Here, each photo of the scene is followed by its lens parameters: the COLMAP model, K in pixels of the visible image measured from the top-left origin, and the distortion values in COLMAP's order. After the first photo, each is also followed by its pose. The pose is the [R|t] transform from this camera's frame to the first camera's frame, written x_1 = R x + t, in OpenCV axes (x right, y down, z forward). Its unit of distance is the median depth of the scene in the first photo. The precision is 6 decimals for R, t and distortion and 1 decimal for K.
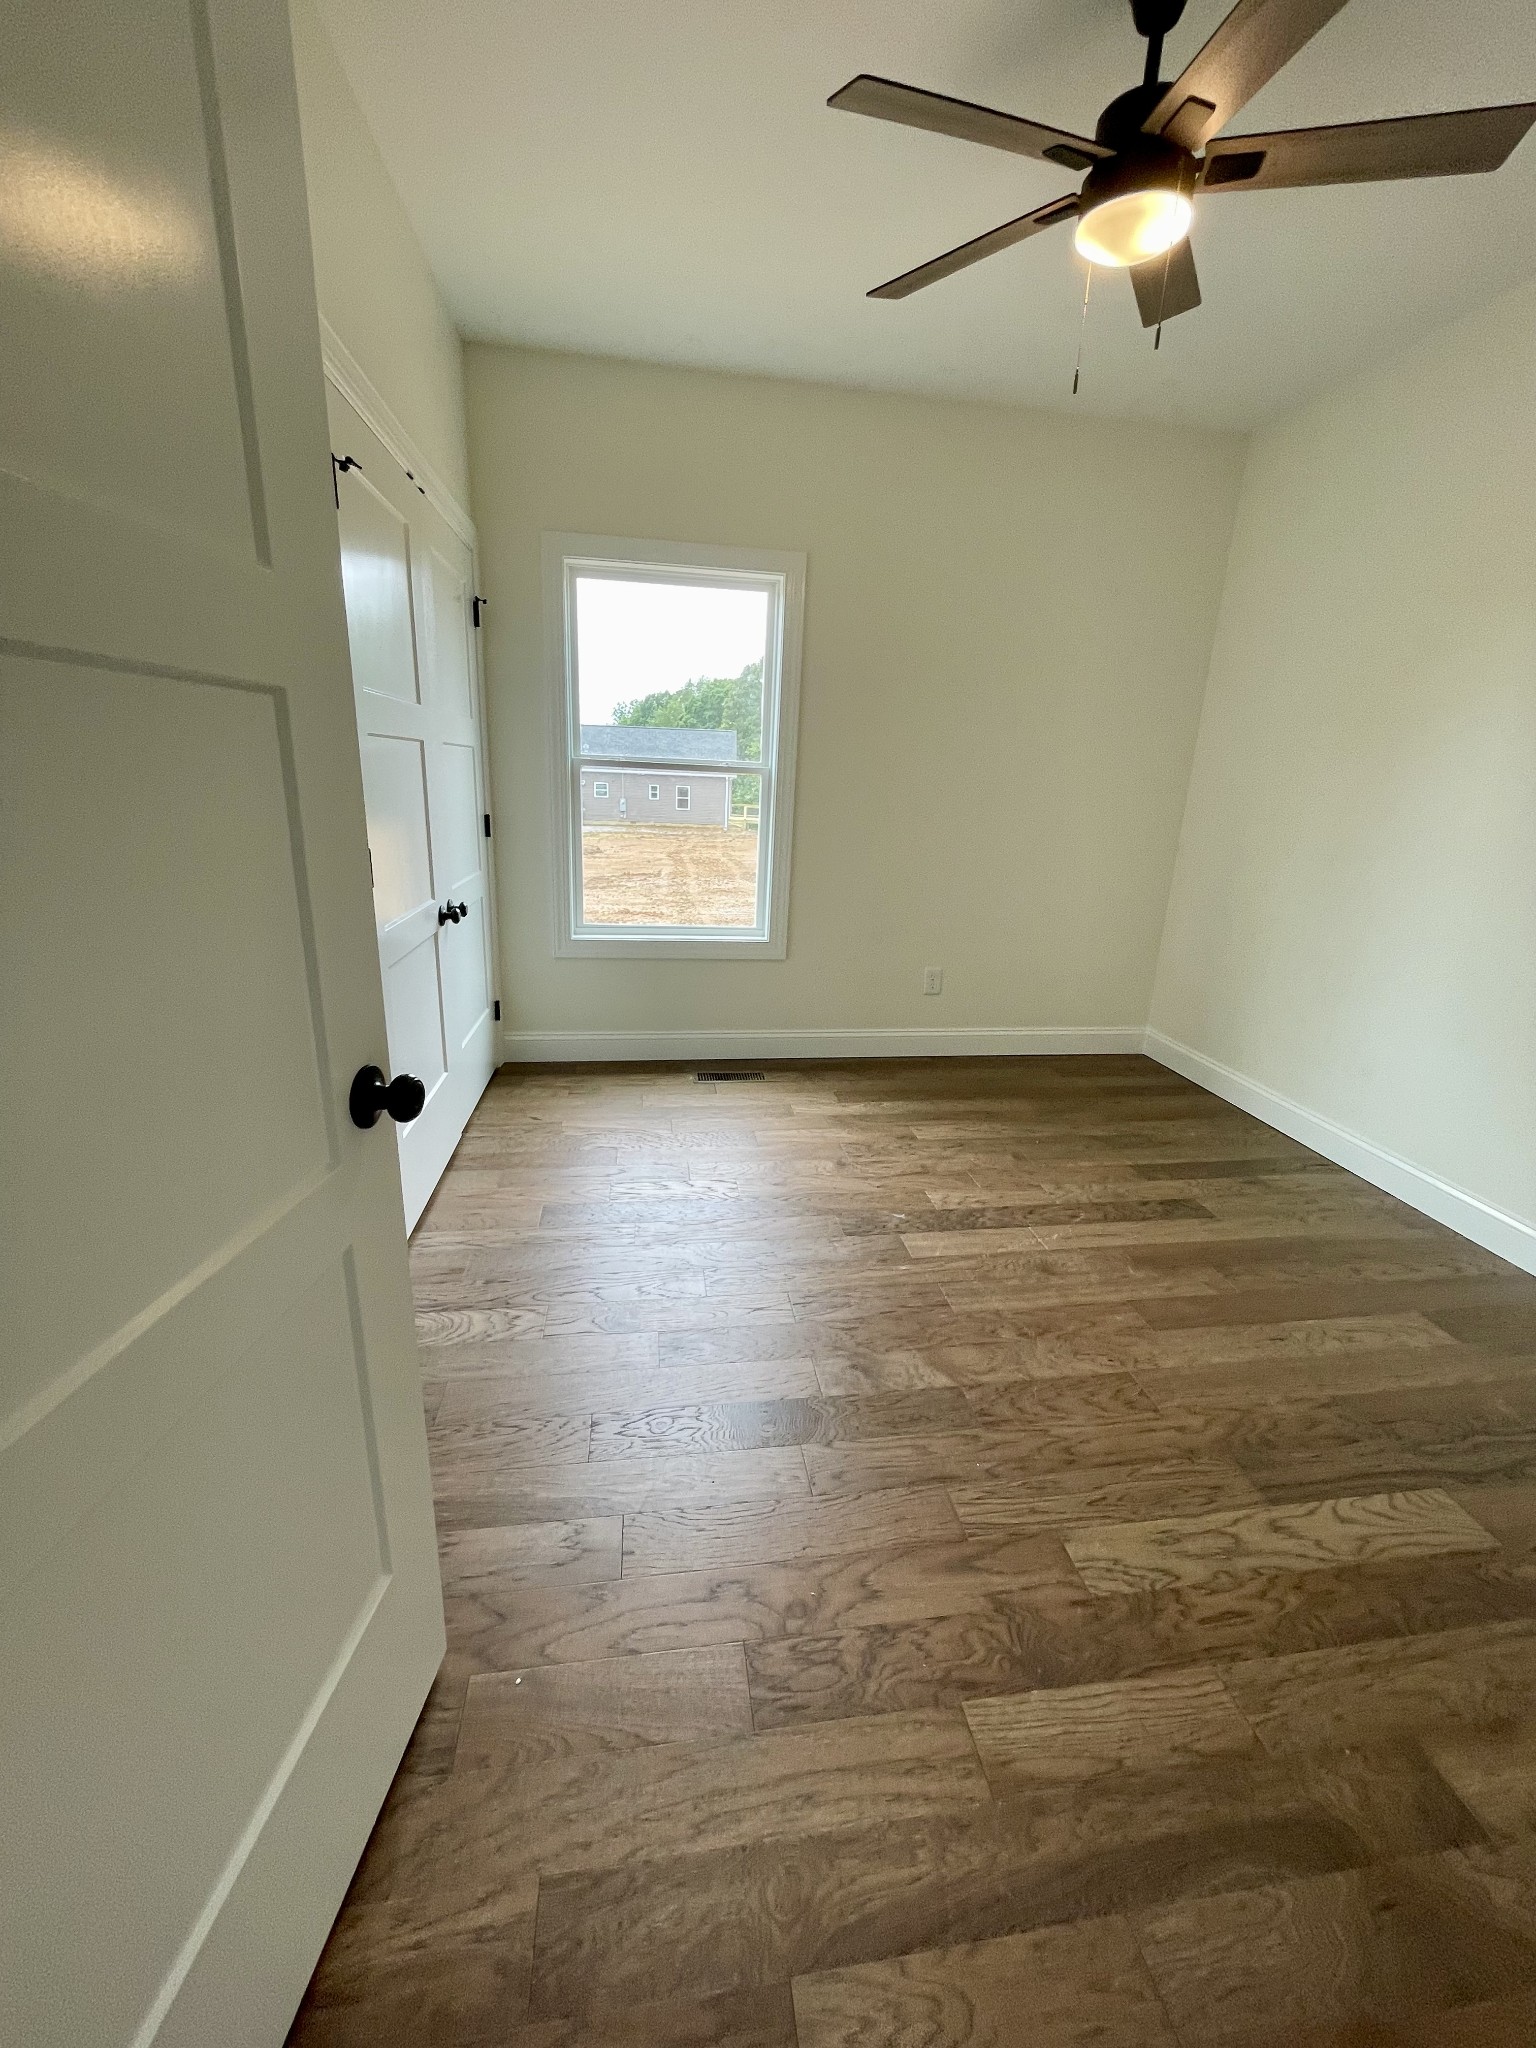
lens RADIAL K [[827.5, 0, 768.0], [0, 827.5, 1024.0], [0, 0, 1]] dist [-0.002069, -0.000175]
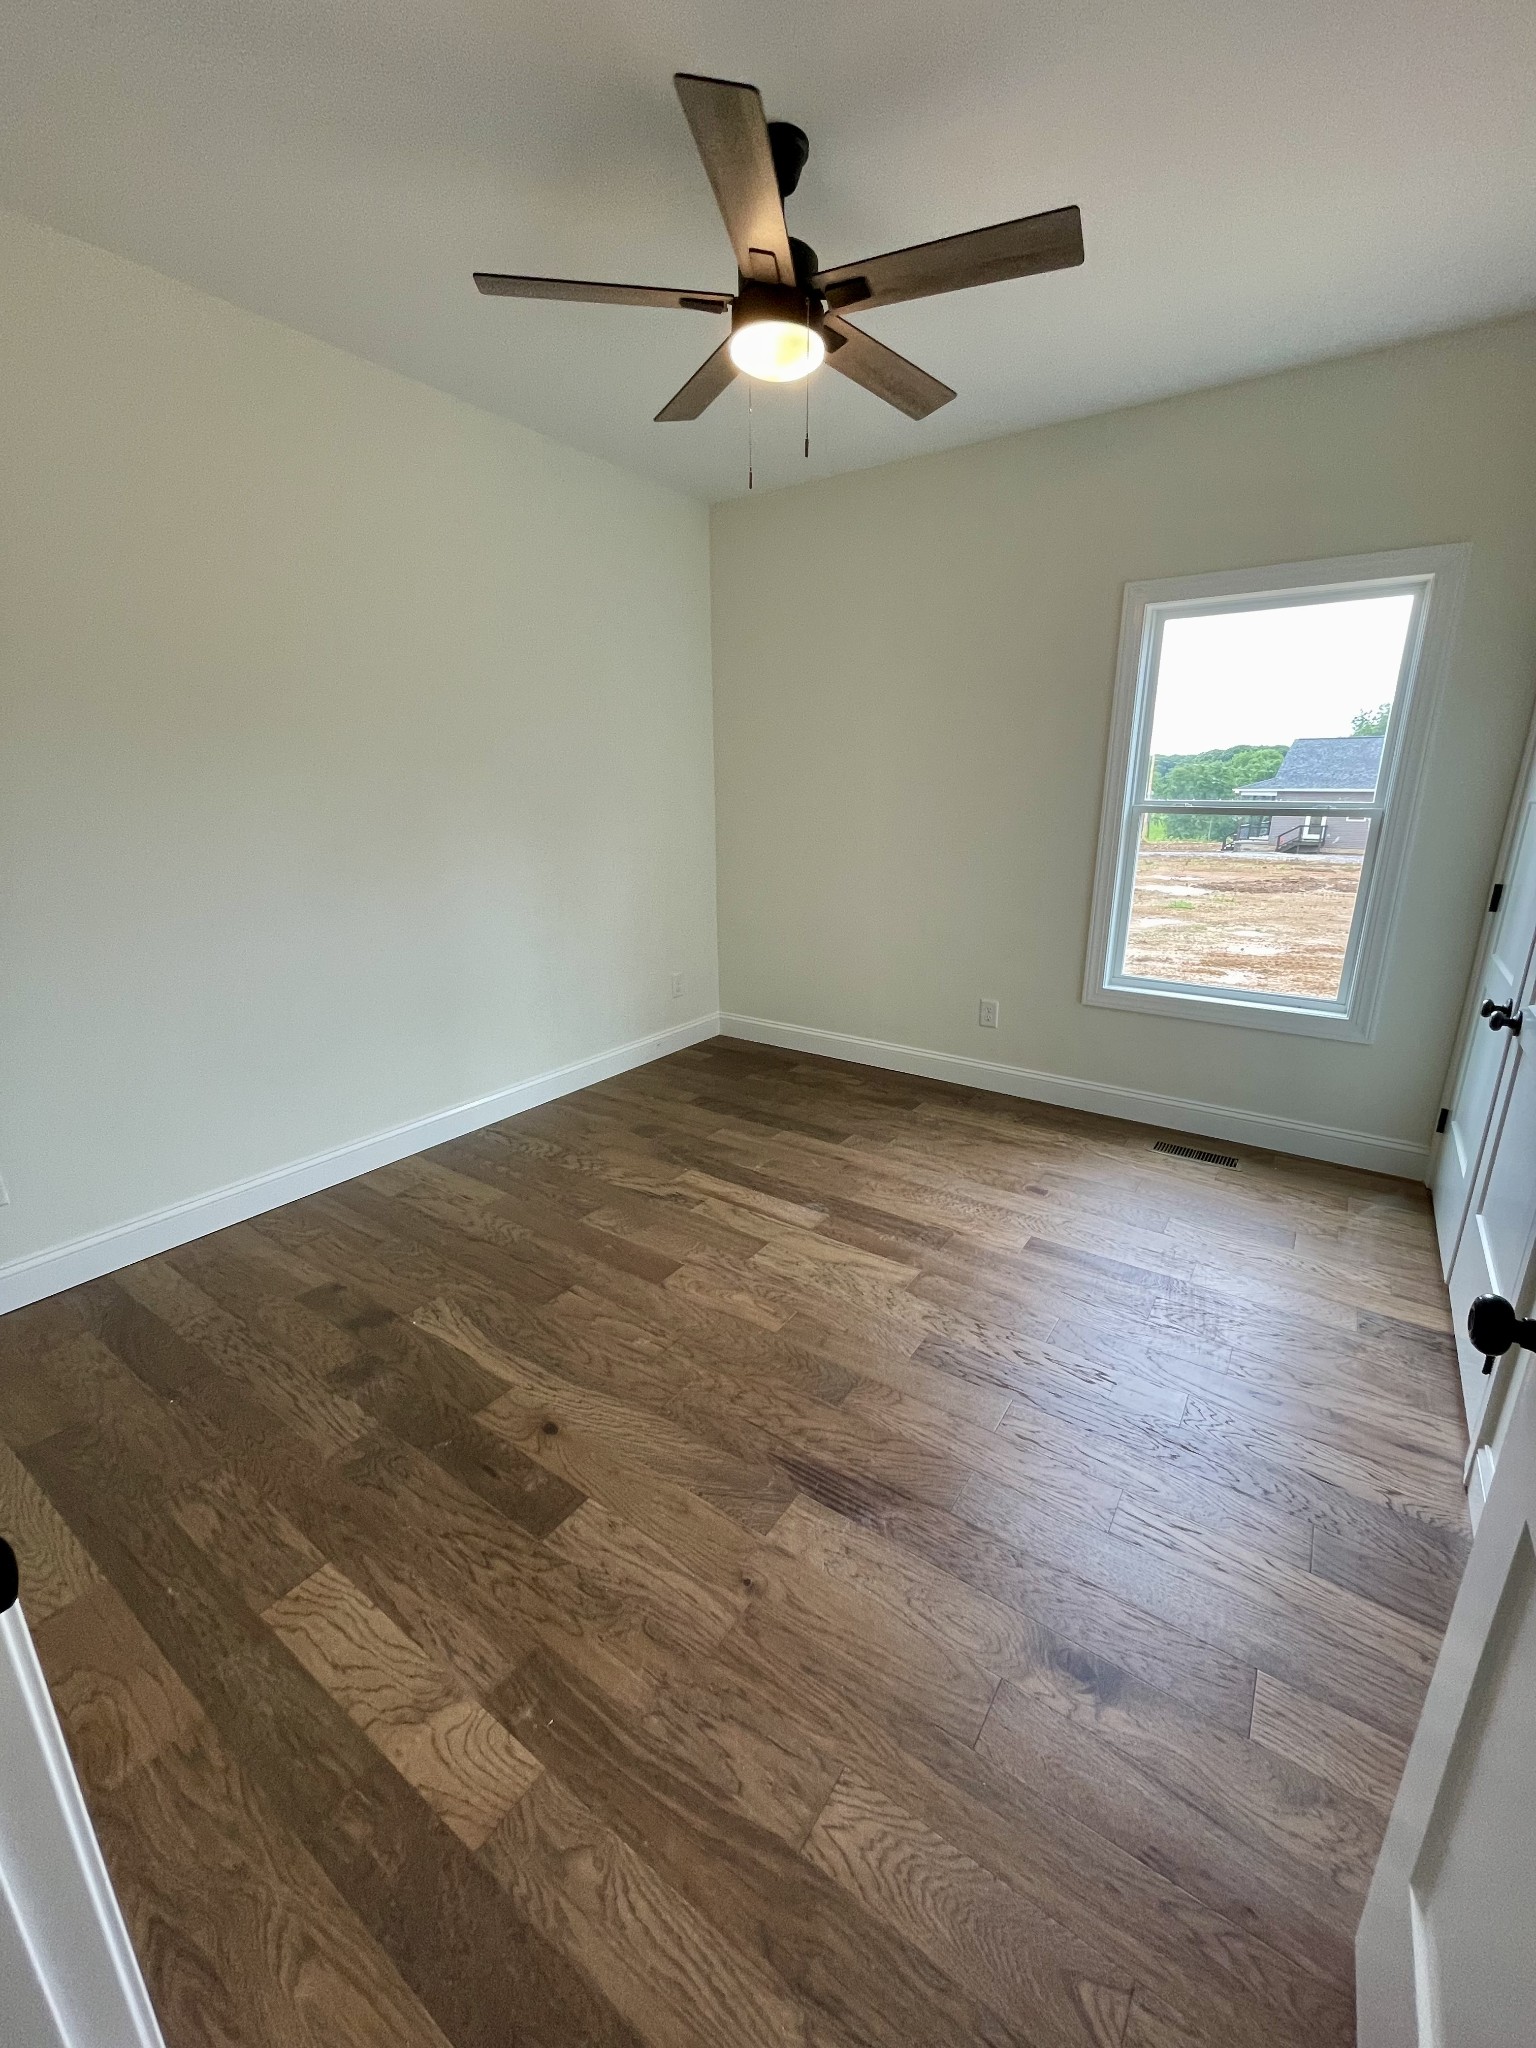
lens RADIAL K [[826.8, 0, 768.0], [0, 826.8, 1024.0], [0, 0, 1]] dist [0.000559, -0.000002]
pose [[0.733704, 0.146734, -0.663436, 0.145178], [-0.185023, 0.982652, 0.012716, -0.000035], [0.653792, 0.113421, 0.748125, 0.021931]]
